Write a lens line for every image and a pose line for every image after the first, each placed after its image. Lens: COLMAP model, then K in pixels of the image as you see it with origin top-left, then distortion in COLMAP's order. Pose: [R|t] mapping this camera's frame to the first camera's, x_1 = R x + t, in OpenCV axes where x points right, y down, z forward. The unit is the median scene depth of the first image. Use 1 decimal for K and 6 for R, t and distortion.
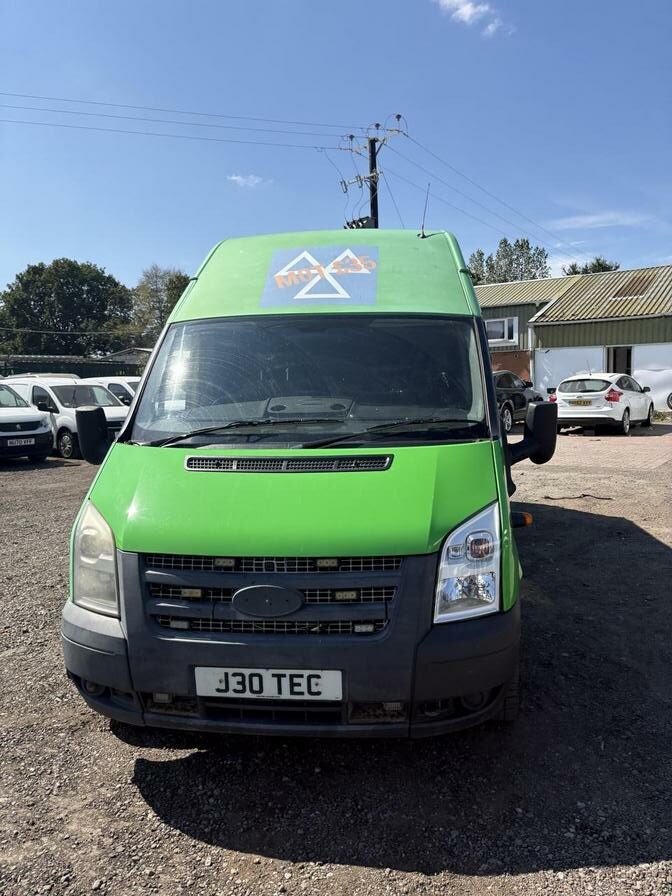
lens RADIAL K [[672.3, 0, 334.7], [0, 672.3, 455.6], [0, 0, 1]] dist [0.028615, -0.022013]
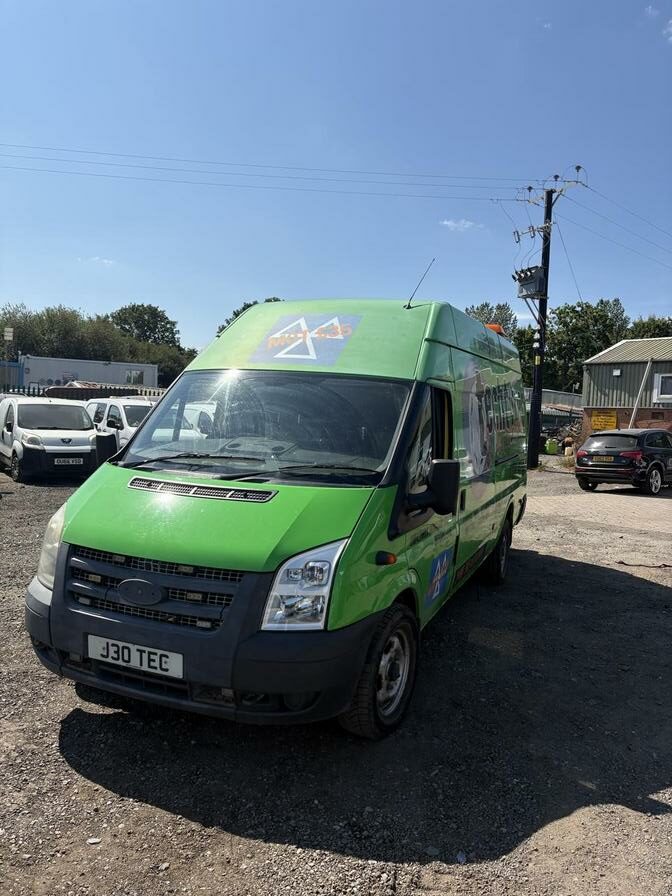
lens RADIAL K [[672.3, 0, 338.6], [0, 672.3, 442.6], [0, 0, 1]] dist [0.028615, -0.022013]
pose [[0.958832, 0.080826, -0.272230, 0.563461], [-0.100940, 0.993040, -0.060688, -0.028441], [0.265430, 0.085668, 0.960317, -0.166318]]
